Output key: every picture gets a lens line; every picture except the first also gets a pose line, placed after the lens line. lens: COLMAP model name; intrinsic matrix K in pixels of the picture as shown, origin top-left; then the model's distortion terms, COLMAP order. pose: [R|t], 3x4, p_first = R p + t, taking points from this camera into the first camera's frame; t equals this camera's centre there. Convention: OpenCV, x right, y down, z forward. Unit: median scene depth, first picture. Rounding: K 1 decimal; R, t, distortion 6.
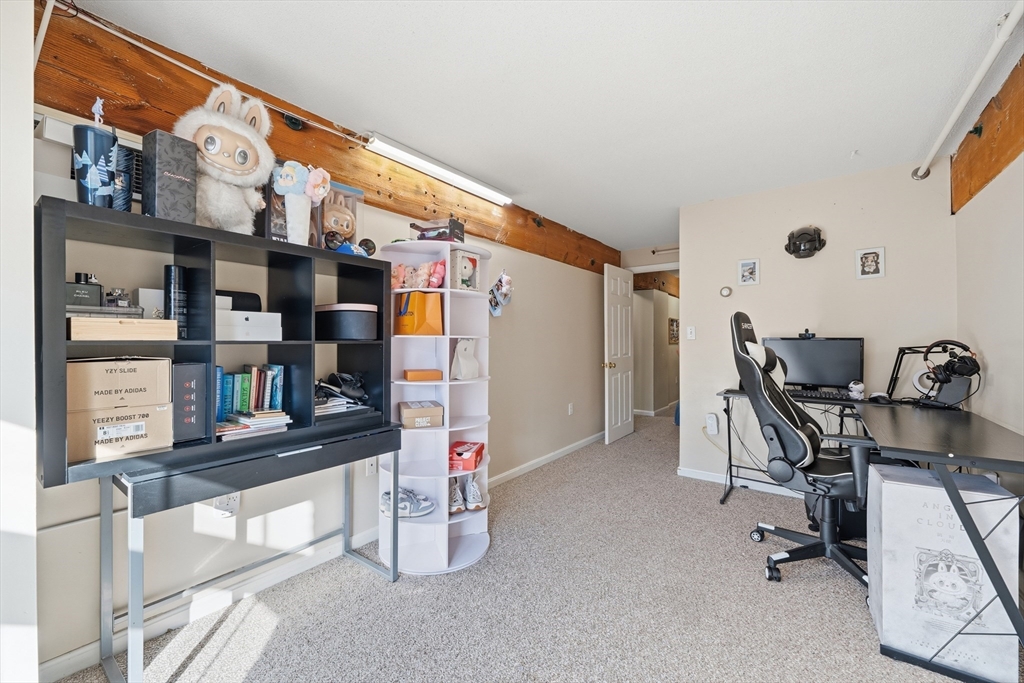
lens RADIAL K [[421.0, 0, 513.4], [0, 421.0, 334.4], [0, 0, 1]] dist [0.000381, -0.000151]
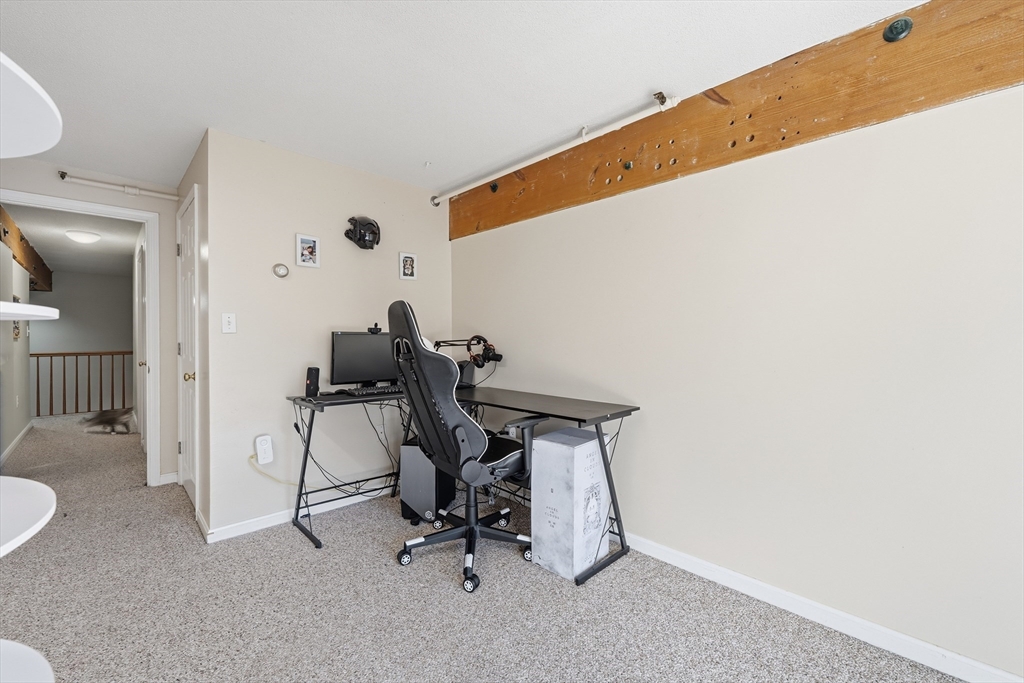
lens RADIAL K [[421.0, 0, 513.4], [0, 421.0, 334.4], [0, 0, 1]] dist [0.000381, -0.000151]
pose [[0.150382, 0.005342, 0.988614, -0.216605], [-0.018673, 0.999822, -0.002562, 0.009558], [-0.988452, -0.018075, 0.150455, 0.553702]]
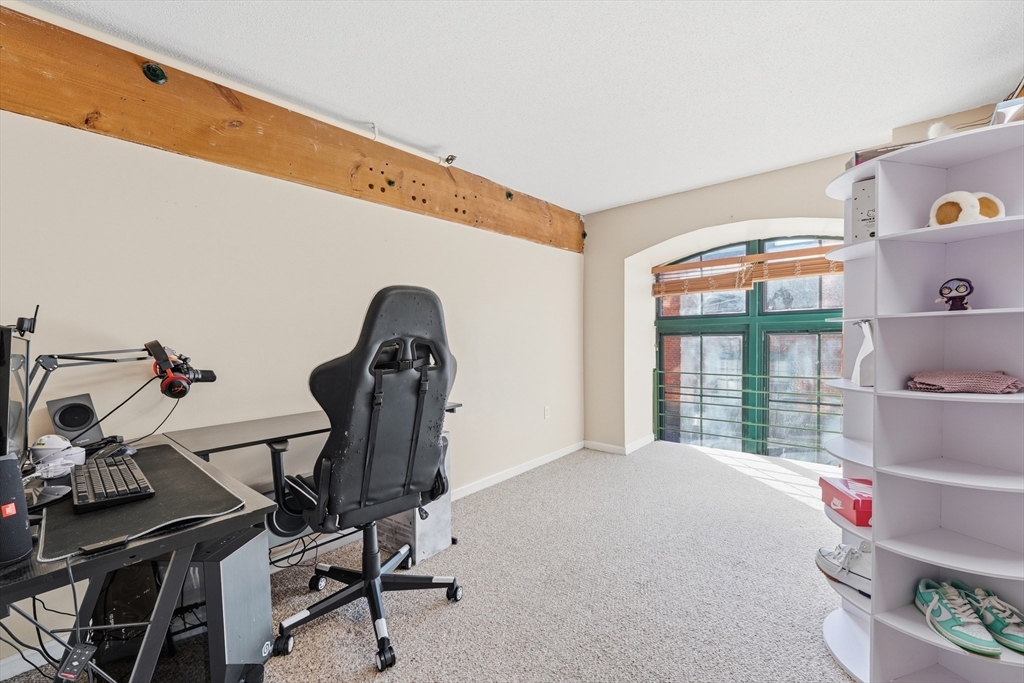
lens RADIAL K [[421.0, 0, 513.4], [0, 421.0, 334.4], [0, 0, 1]] dist [0.000381, -0.000151]
pose [[-0.996912, 0.012167, 0.077584, 0.302215], [0.010837, 0.999788, -0.017534, 0.018502], [-0.077781, -0.016639, -0.996832, 1.341679]]
